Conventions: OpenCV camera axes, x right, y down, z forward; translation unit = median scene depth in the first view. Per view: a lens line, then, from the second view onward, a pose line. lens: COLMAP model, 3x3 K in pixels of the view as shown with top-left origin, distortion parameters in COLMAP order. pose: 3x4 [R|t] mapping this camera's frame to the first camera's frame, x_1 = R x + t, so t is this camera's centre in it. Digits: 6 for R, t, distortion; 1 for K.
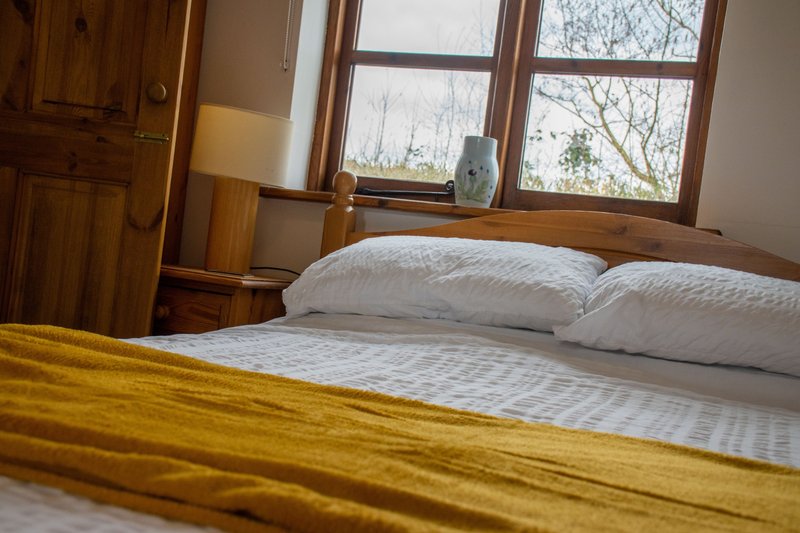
lens RADIAL K [[959.5, 0, 399.6], [0, 959.5, 273.8], [0, 0, 1]] dist [0.075901, 0.000000]
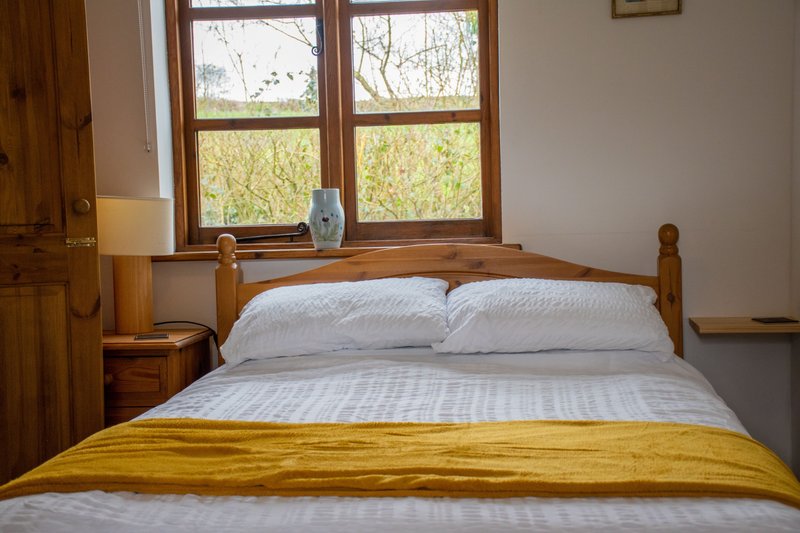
lens RADIAL K [[1217.4, 0, 399.7], [0, 1217.4, 266.9], [0, 0, 1]] dist [0.165902, 0.000000]
pose [[0.952645, -0.163776, 0.256214, -0.284126], [0.147886, 0.985744, 0.080237, -0.180674], [-0.265702, -0.038546, 0.963284, -0.629037]]
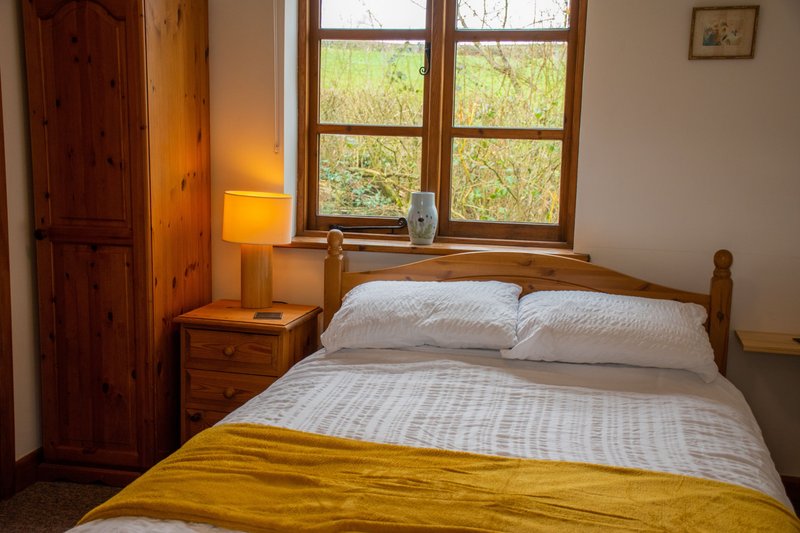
lens RADIAL K [[959.5, 0, 400.3], [0, 959.5, 263.6], [0, 0, 1]] dist [0.075901, 0.000000]
pose [[0.983376, -0.119733, 0.136511, -0.184106], [0.097415, 0.982323, 0.159847, -0.315958], [-0.153237, -0.143891, 0.977657, -0.479451]]
